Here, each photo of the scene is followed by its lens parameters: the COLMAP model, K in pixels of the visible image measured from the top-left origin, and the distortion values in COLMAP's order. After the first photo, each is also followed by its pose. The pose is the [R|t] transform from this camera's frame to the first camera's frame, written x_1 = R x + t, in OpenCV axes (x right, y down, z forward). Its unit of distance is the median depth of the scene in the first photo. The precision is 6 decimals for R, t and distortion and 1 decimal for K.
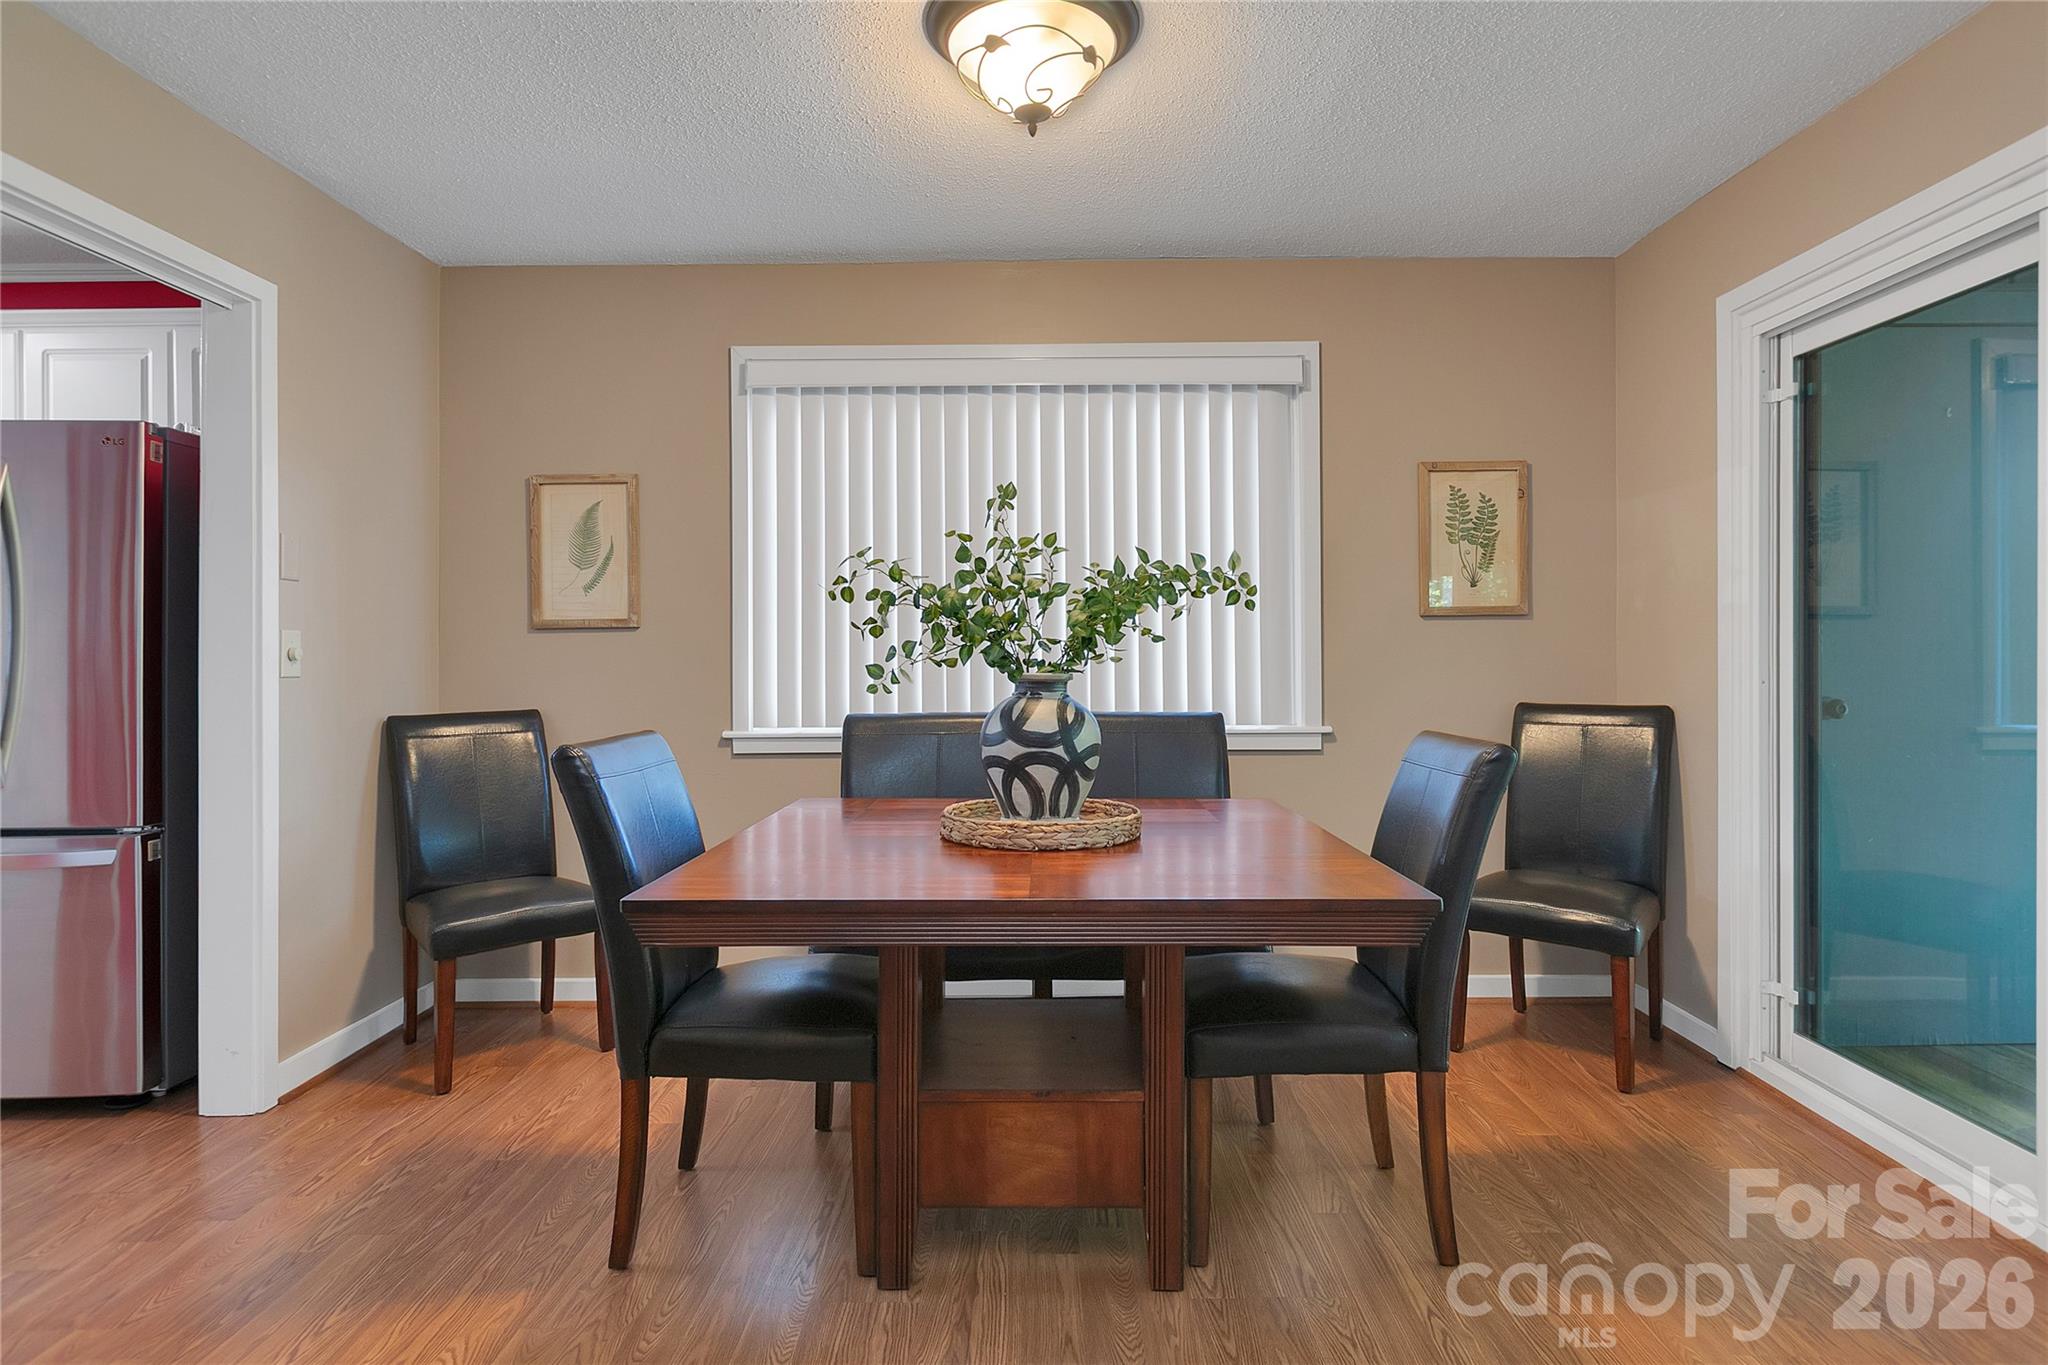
lens RADIAL K [[1084.7, 0, 1031.9], [0, 1084.7, 654.0], [0, 0, 1]] dist [-0.001265, -0.000024]
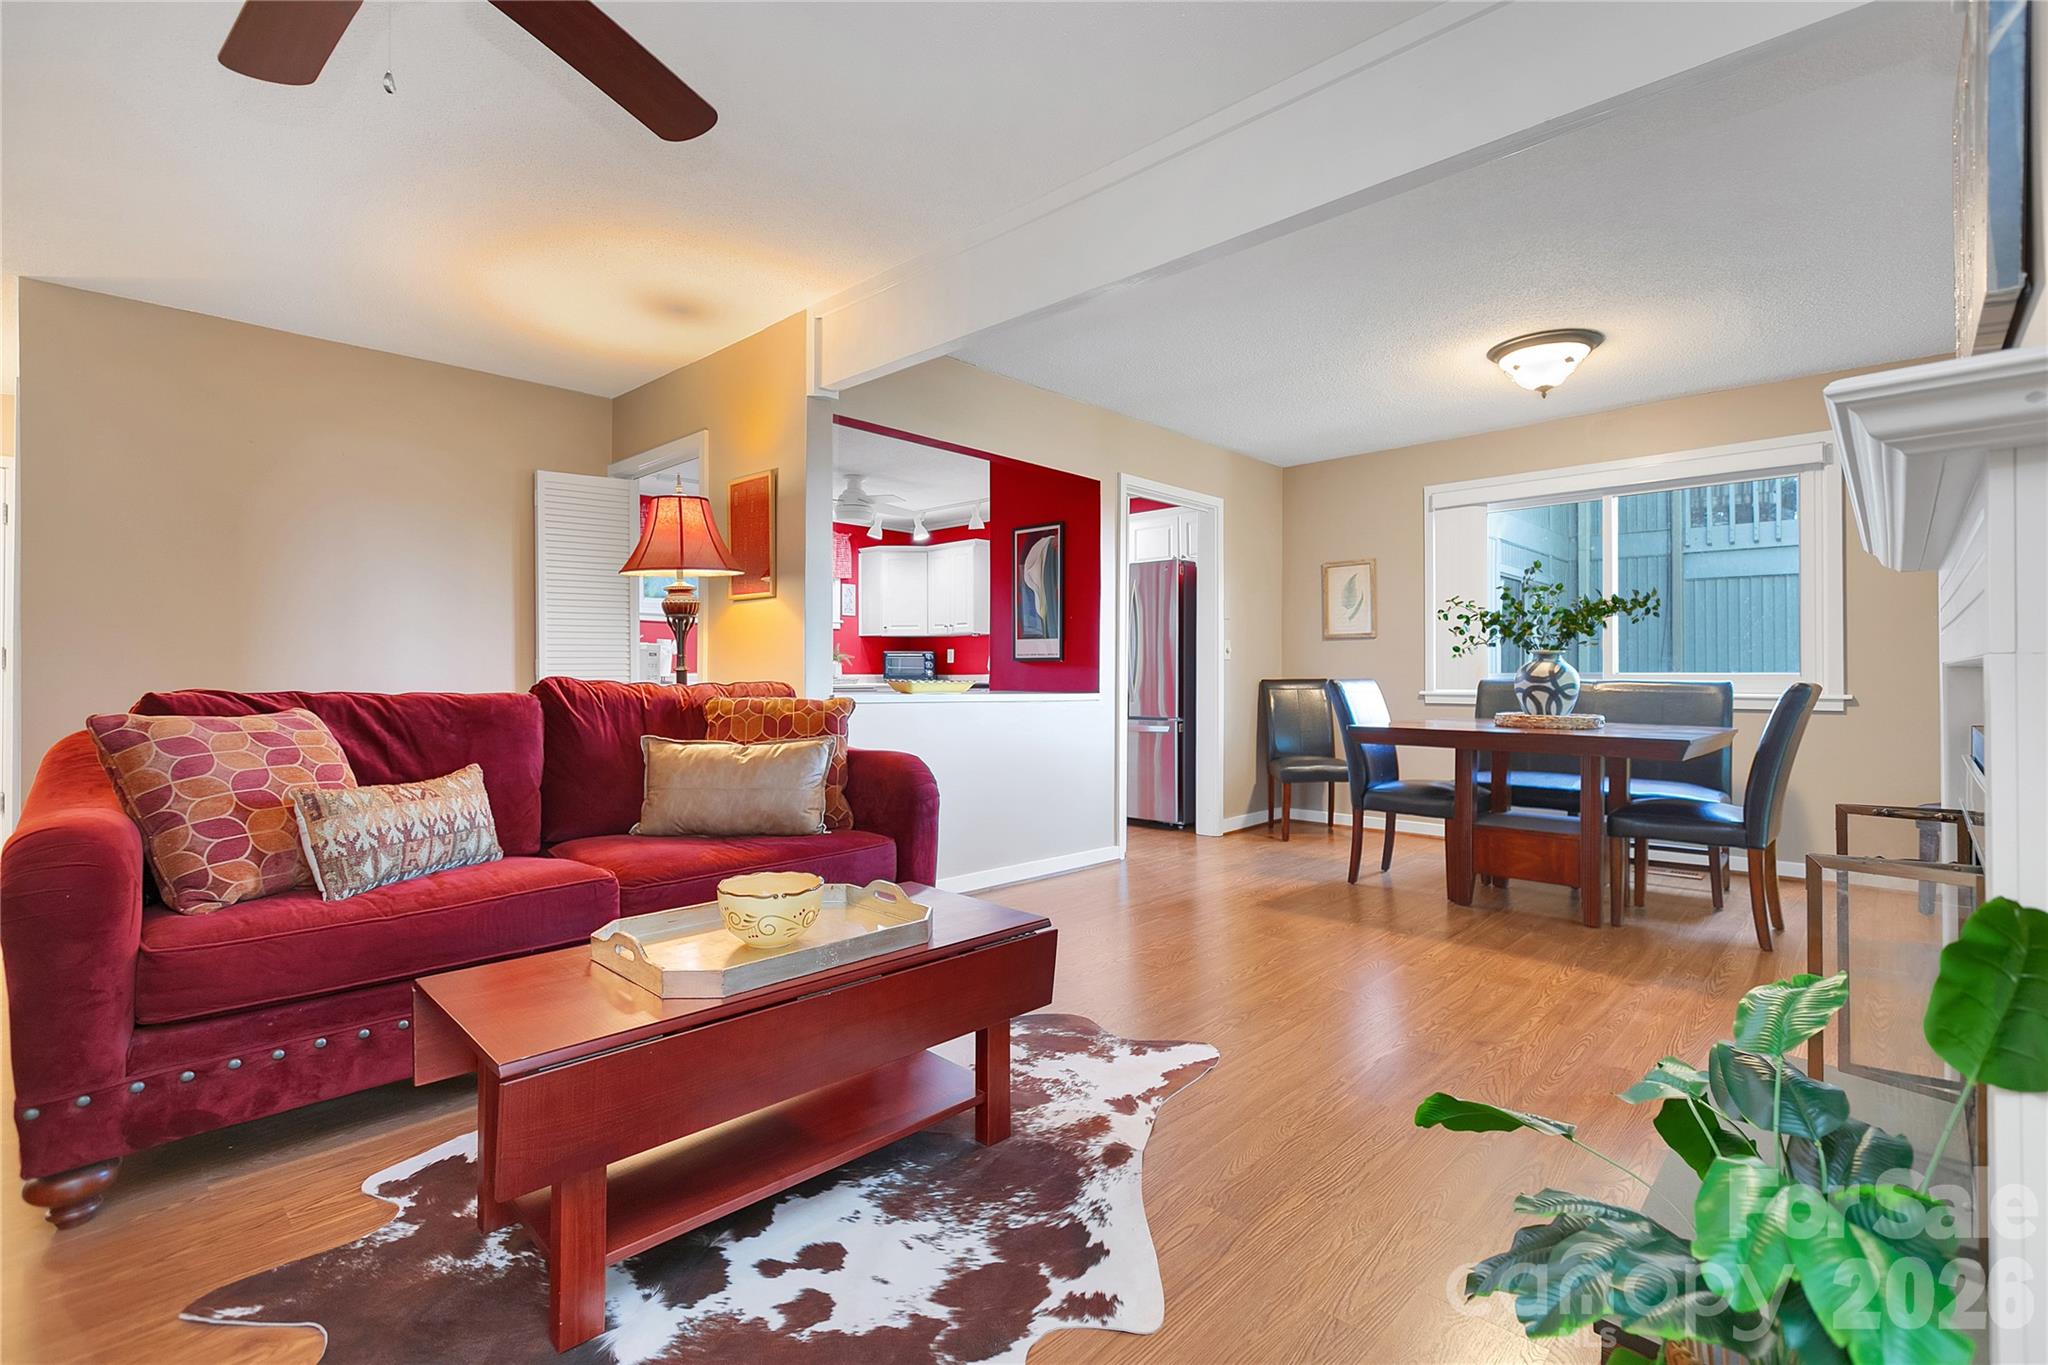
lens RADIAL K [[910.6, 0, 1032.6], [0, 910.6, 658.2], [0, 0, 1]] dist [0.002690, -0.000189]
pose [[0.729542, -0.007135, -0.683899, 0.399107], [-0.002718, 0.999907, -0.013332, 0.048036], [0.683930, 0.011585, 0.729455, -0.801695]]
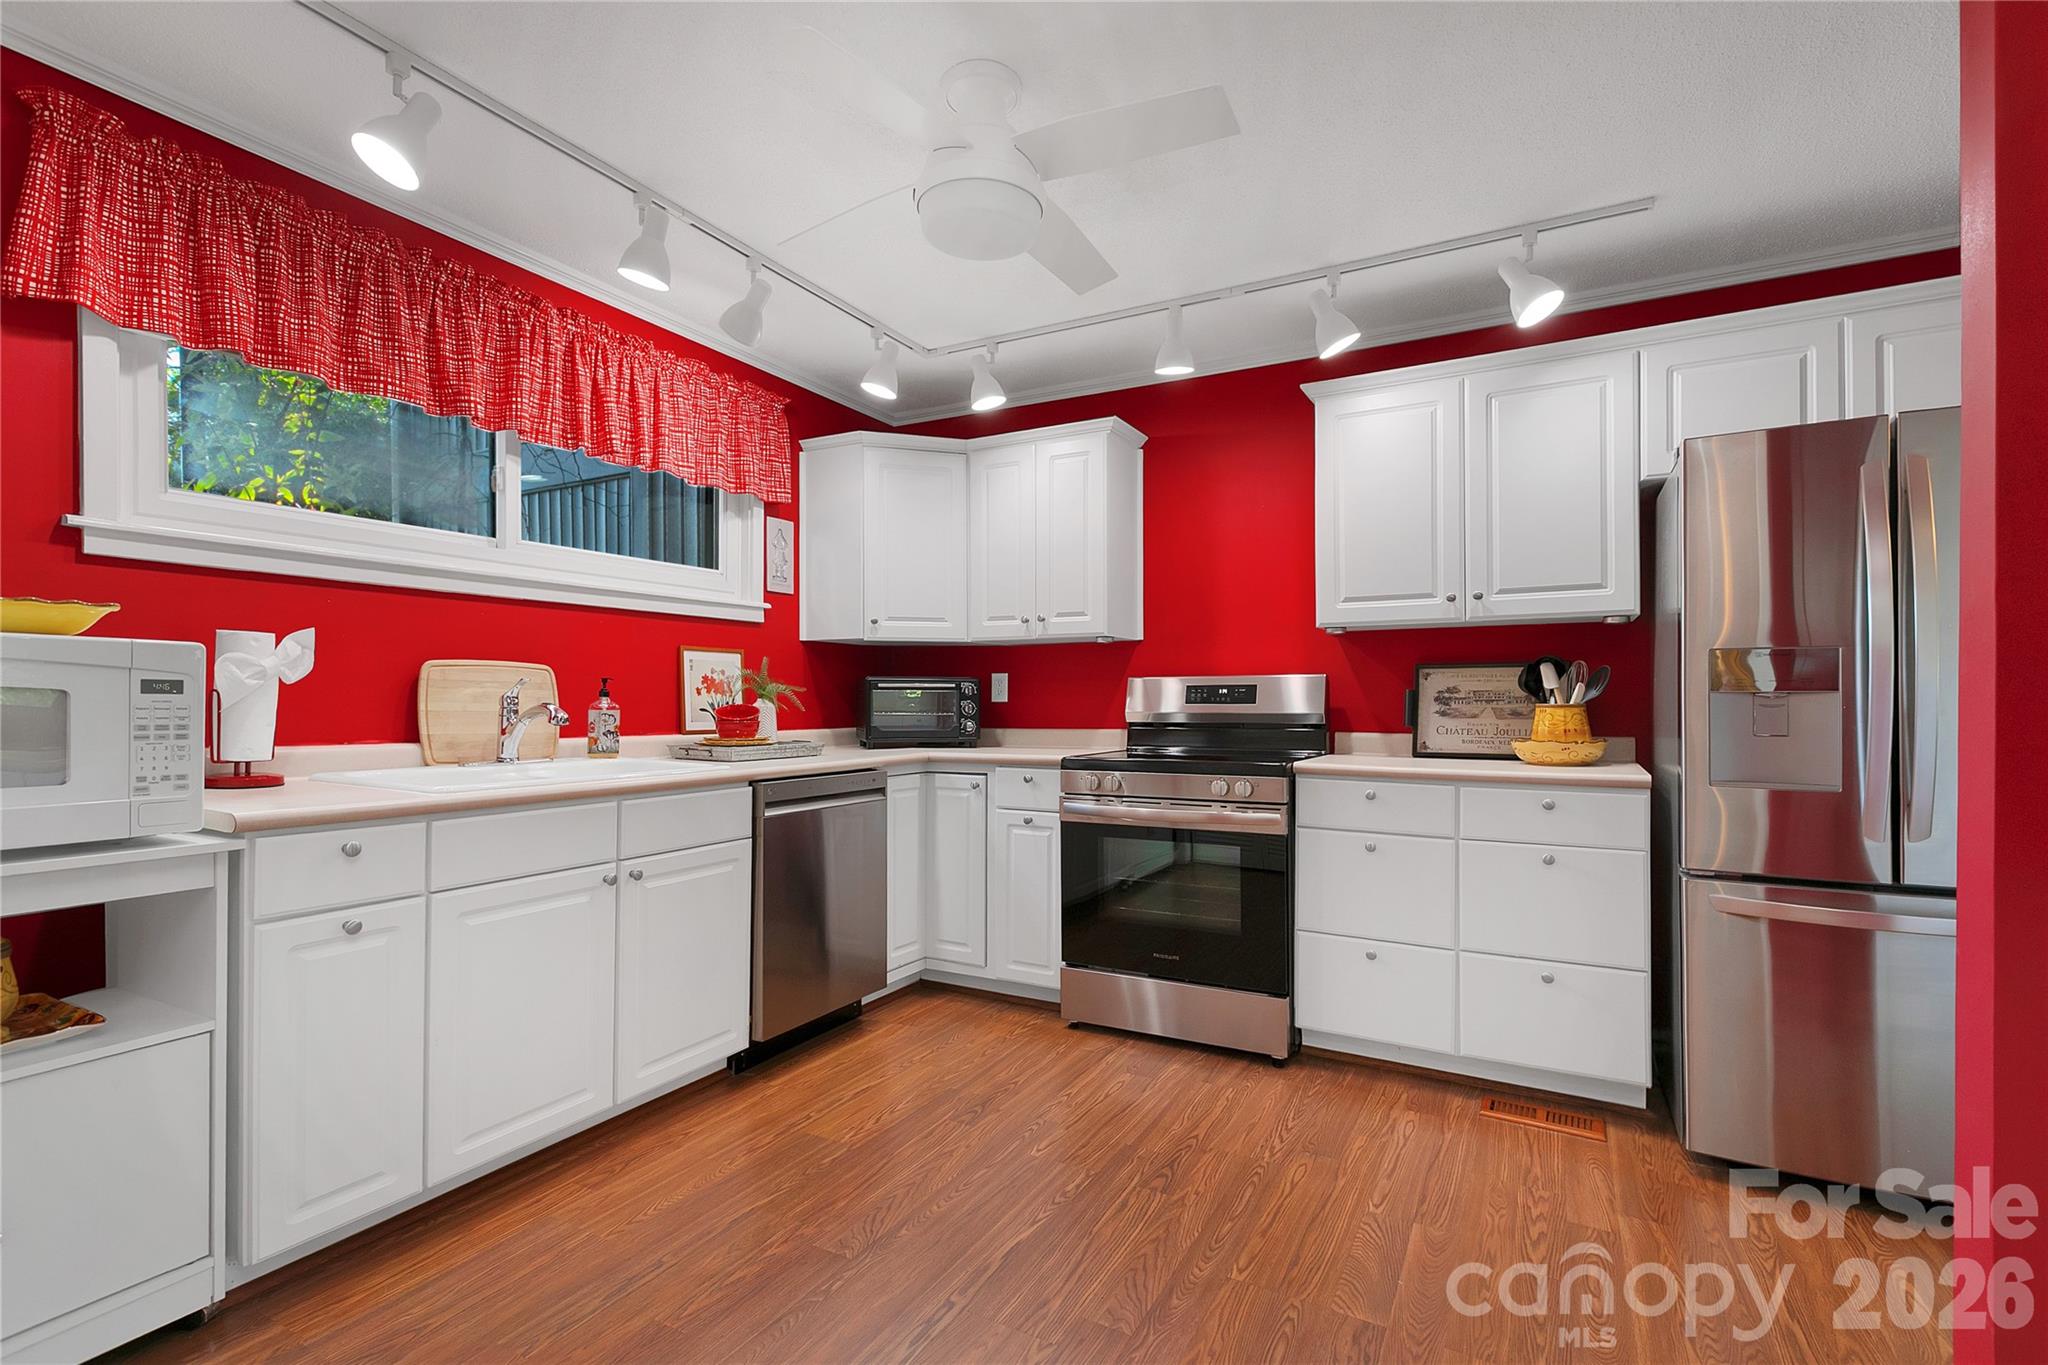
lens RADIAL K [[939.4, 0, 1024.0], [0, 939.4, 682.5], [0, 0, 1]] dist [0.000949, -0.000303]
pose [[0.880866, -0.005510, -0.473333, -1.208494], [-0.002893, 0.999851, -0.017021, 0.016137], [0.473357, 0.016363, 0.880719, -0.005325]]
